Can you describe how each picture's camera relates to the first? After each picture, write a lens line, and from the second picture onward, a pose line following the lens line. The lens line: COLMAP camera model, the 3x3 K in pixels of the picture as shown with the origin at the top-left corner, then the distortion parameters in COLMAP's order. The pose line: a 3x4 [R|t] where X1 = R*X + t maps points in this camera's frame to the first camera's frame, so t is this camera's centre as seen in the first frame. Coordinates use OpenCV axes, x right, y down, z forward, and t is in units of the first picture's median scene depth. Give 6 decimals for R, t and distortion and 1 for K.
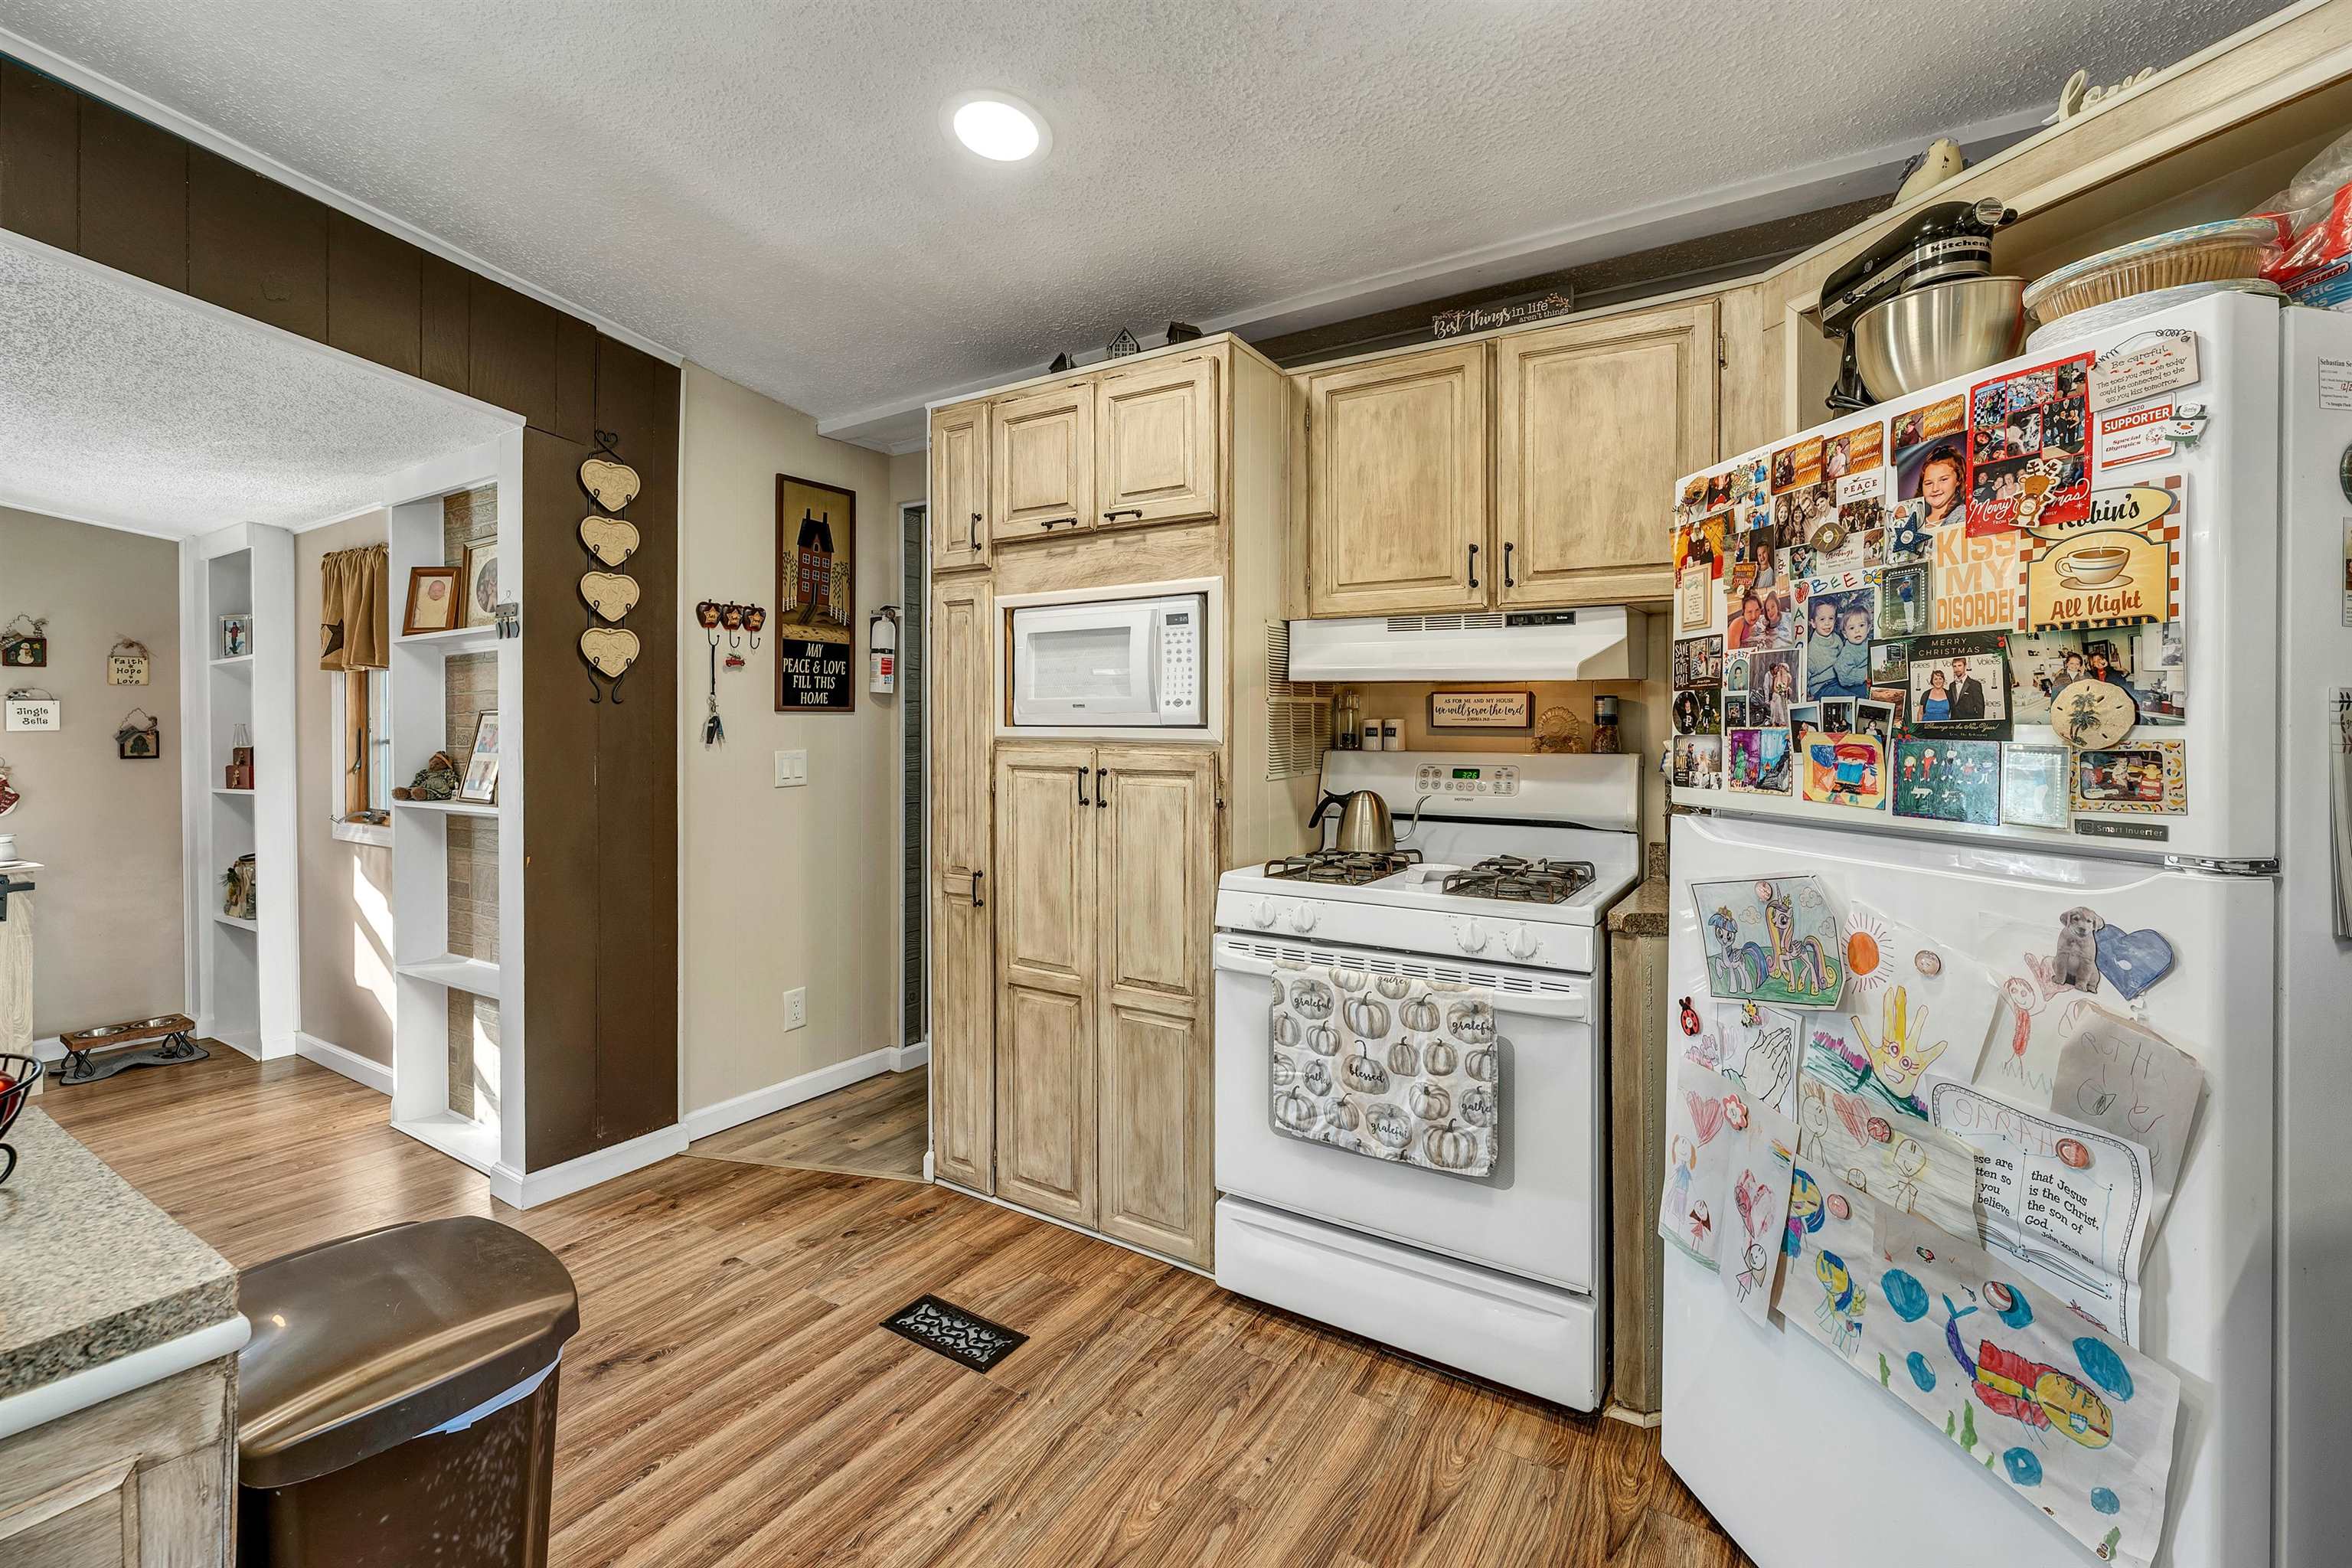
lens RADIAL K [[1006.6, 0, 1164.5], [0, 1006.6, 728.9], [0, 0, 1]] dist [0.001527, 0.000277]
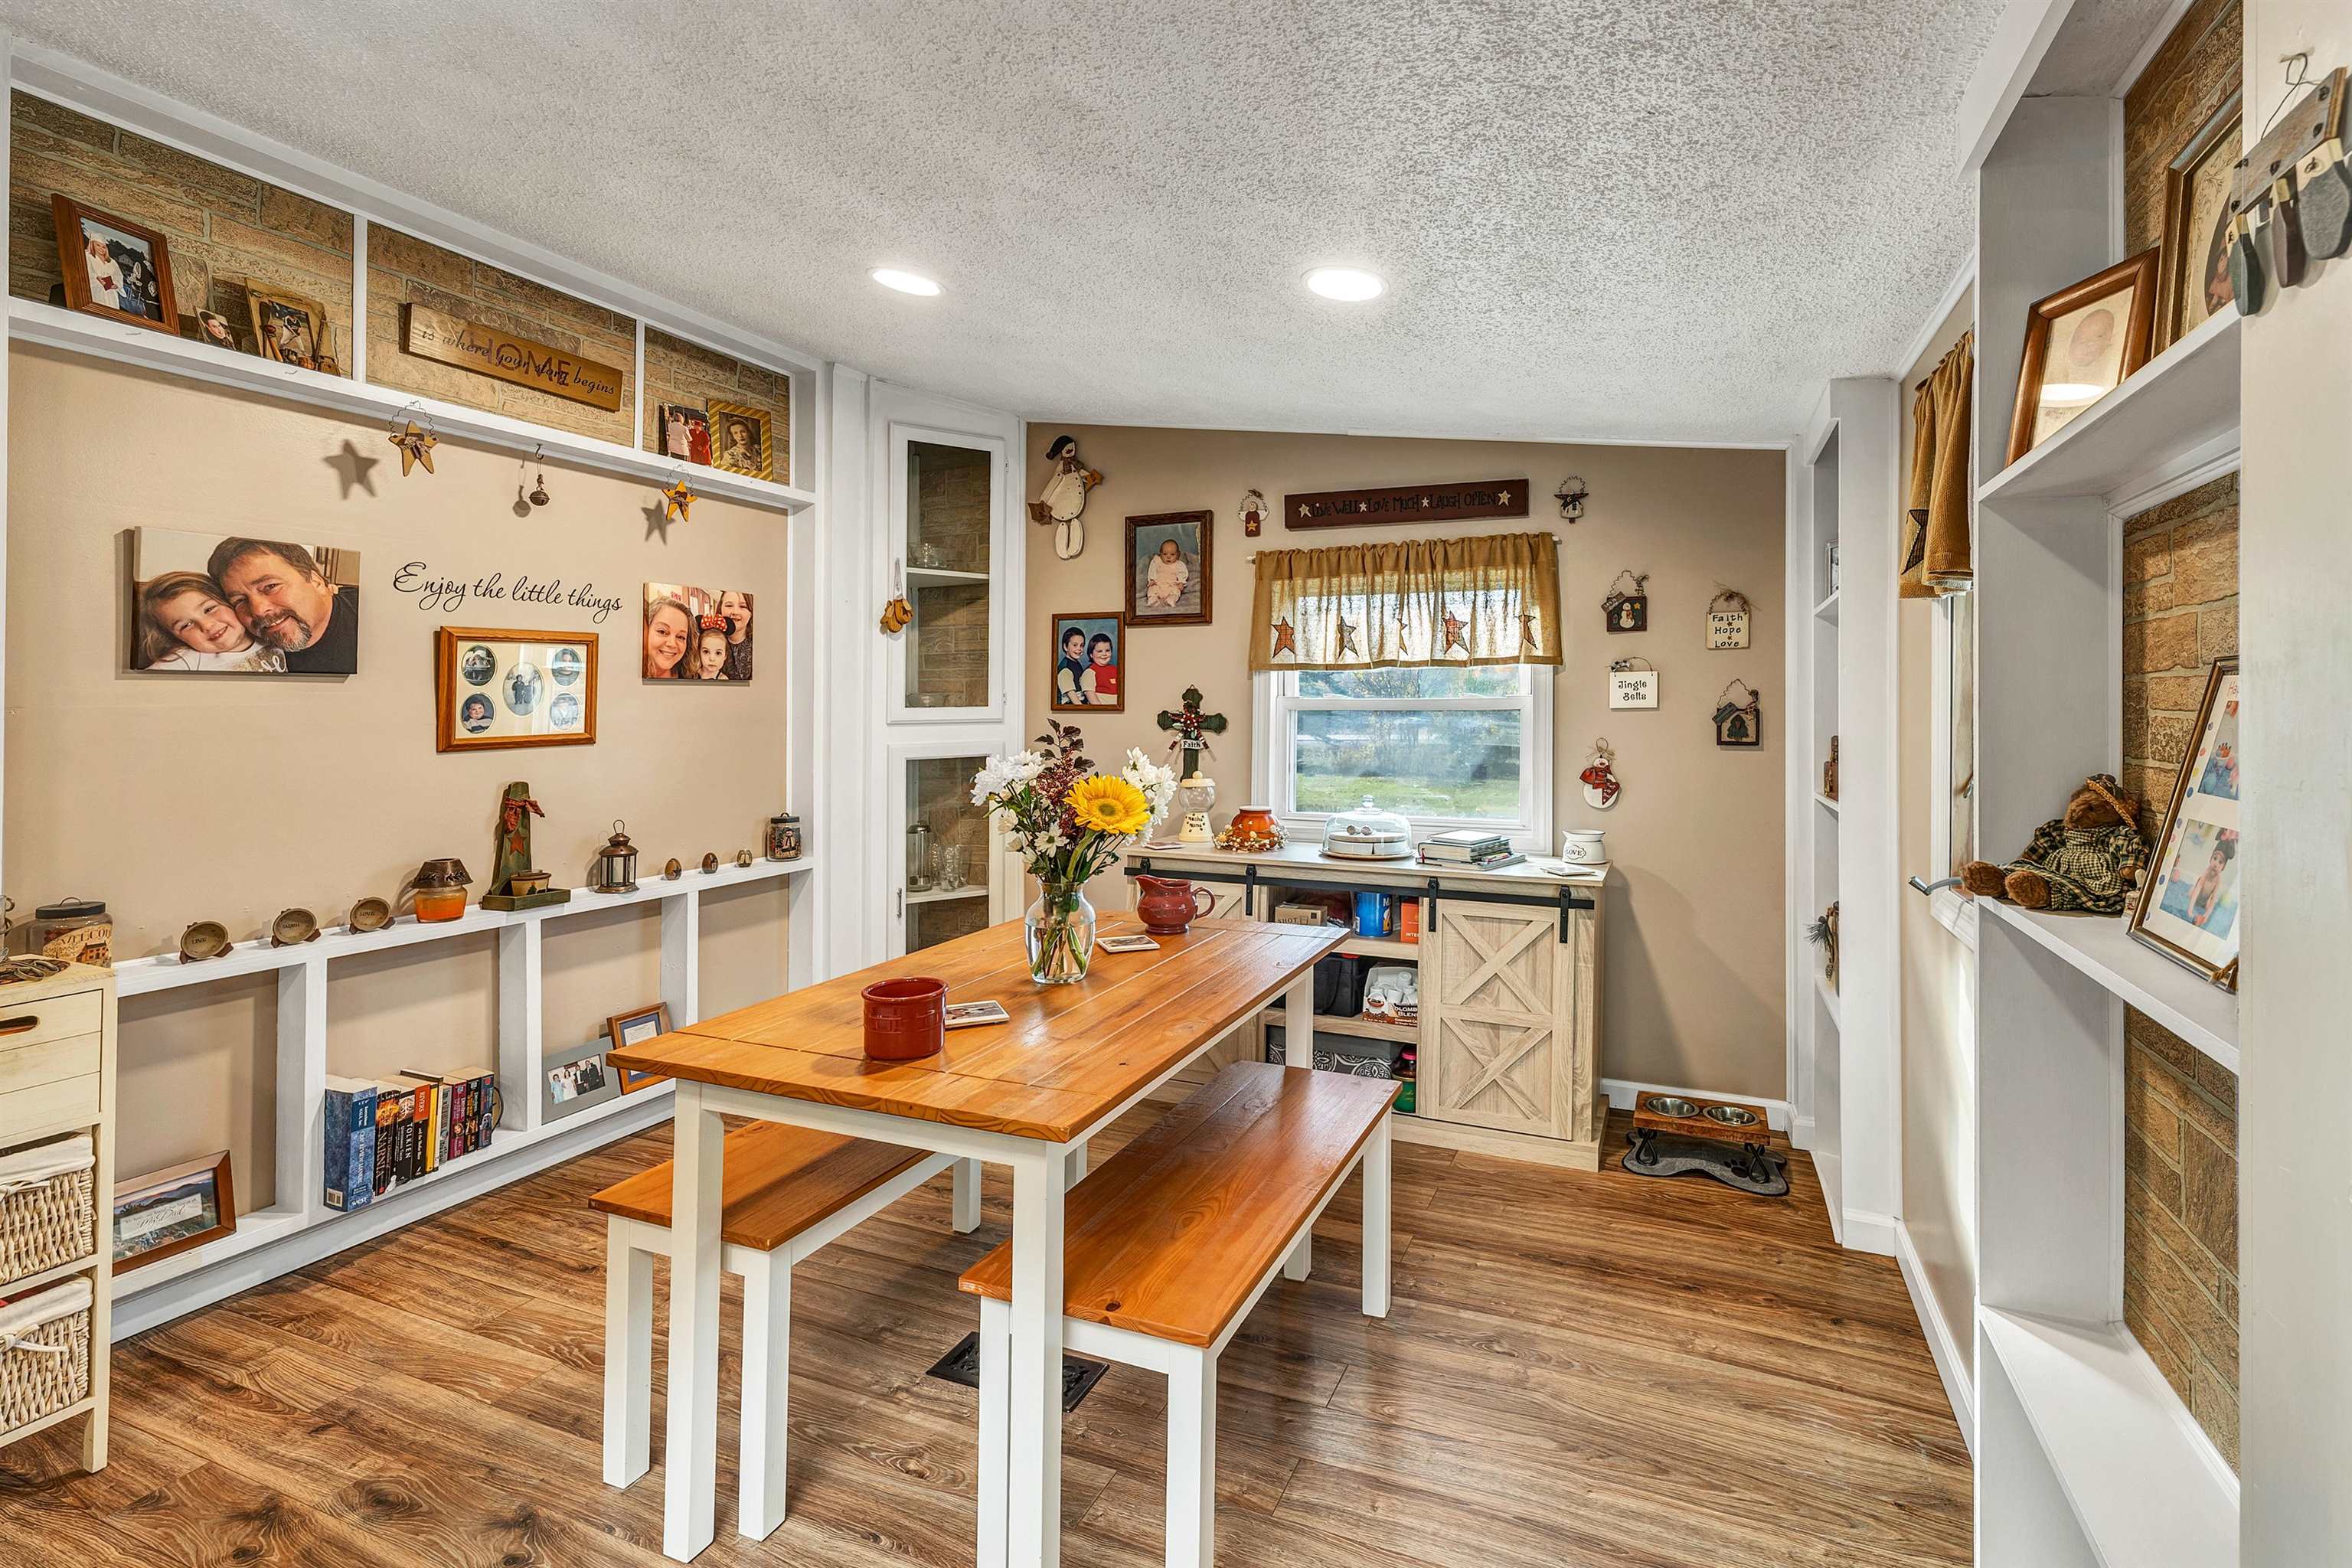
lens RADIAL K [[1006.6, 0, 1162.8], [0, 1006.6, 694.9], [0, 0, 1]] dist [0.001527, 0.000277]
pose [[0.094328, -0.003941, -0.995533, -1.155027], [-0.007363, 0.999962, -0.004656, -0.007825], [0.995514, 0.007769, 0.094296, 1.873414]]
